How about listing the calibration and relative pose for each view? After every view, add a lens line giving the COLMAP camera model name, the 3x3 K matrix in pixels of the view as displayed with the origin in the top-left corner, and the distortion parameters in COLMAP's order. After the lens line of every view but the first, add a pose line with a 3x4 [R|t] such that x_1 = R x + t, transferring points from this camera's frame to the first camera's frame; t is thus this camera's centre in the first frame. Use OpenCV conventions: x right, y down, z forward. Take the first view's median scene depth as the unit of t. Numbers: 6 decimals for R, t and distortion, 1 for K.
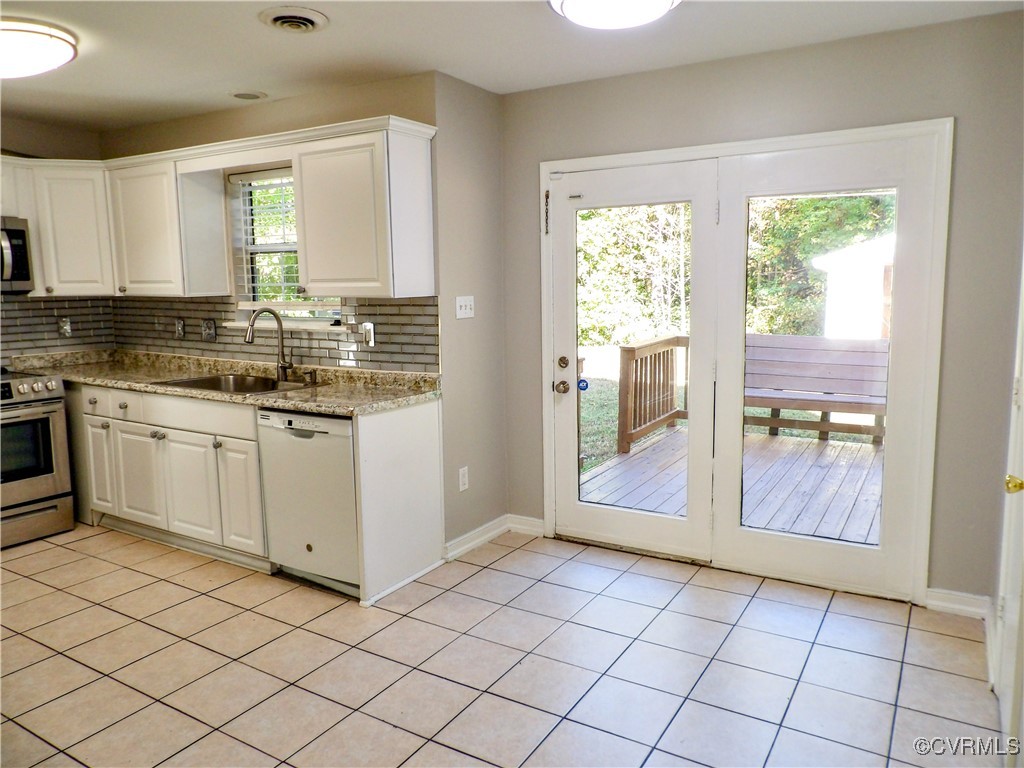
lens RADIAL K [[737.7, 0, 526.6], [0, 737.7, 384.4], [0, 0, 1]] dist [-0.032999, 0.035497]
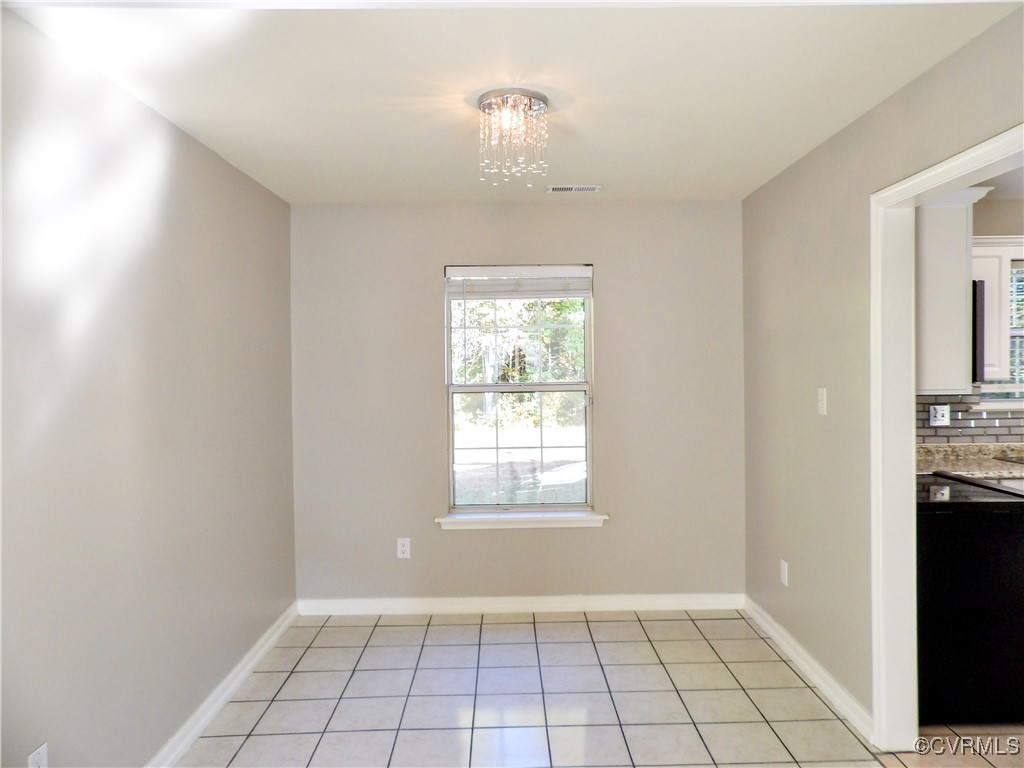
lens RADIAL K [[737.7, 0, 515.3], [0, 737.7, 391.0], [0, 0, 1]] dist [-0.032999, 0.035497]
pose [[0.852140, -0.022503, 0.522829, -1.705701], [0.087253, 0.991200, -0.099549, -0.057954], [-0.515988, 0.130448, 0.846605, 0.470739]]
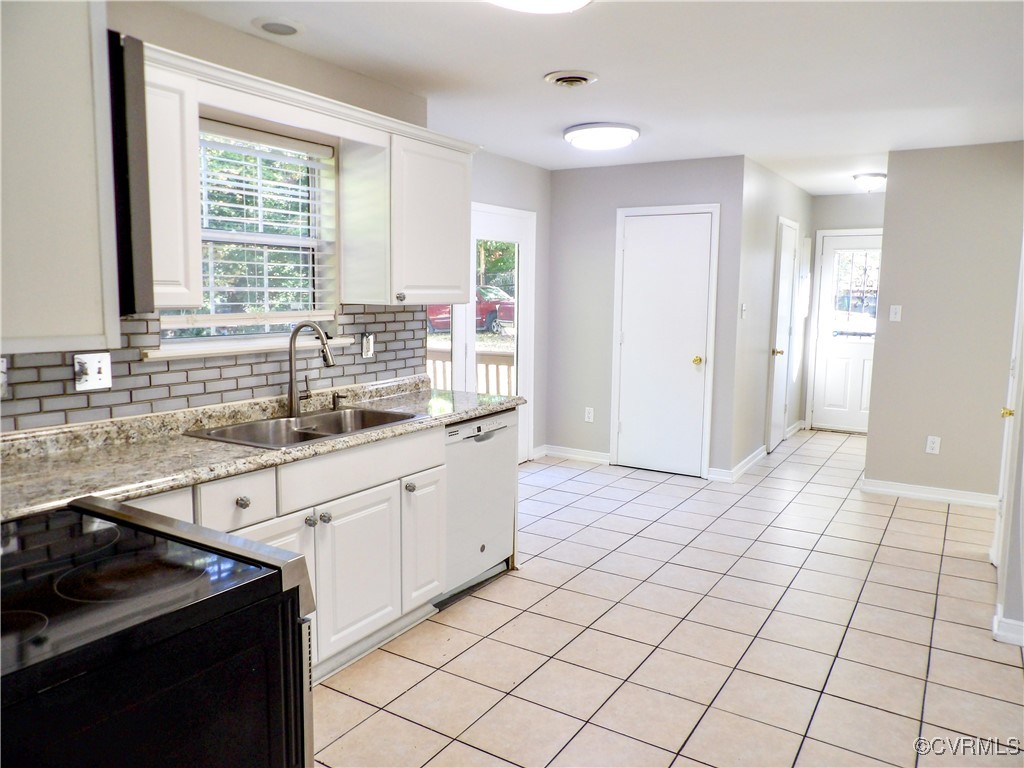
lens RADIAL K [[737.7, 0, 512.6], [0, 737.7, 384.3], [0, 0, 1]] dist [-0.032999, 0.035497]
pose [[0.021576, -0.120456, 0.992484, -1.088116], [0.124698, 0.985287, 0.116872, -0.100002], [-0.991960, 0.121239, 0.036279, 0.755490]]
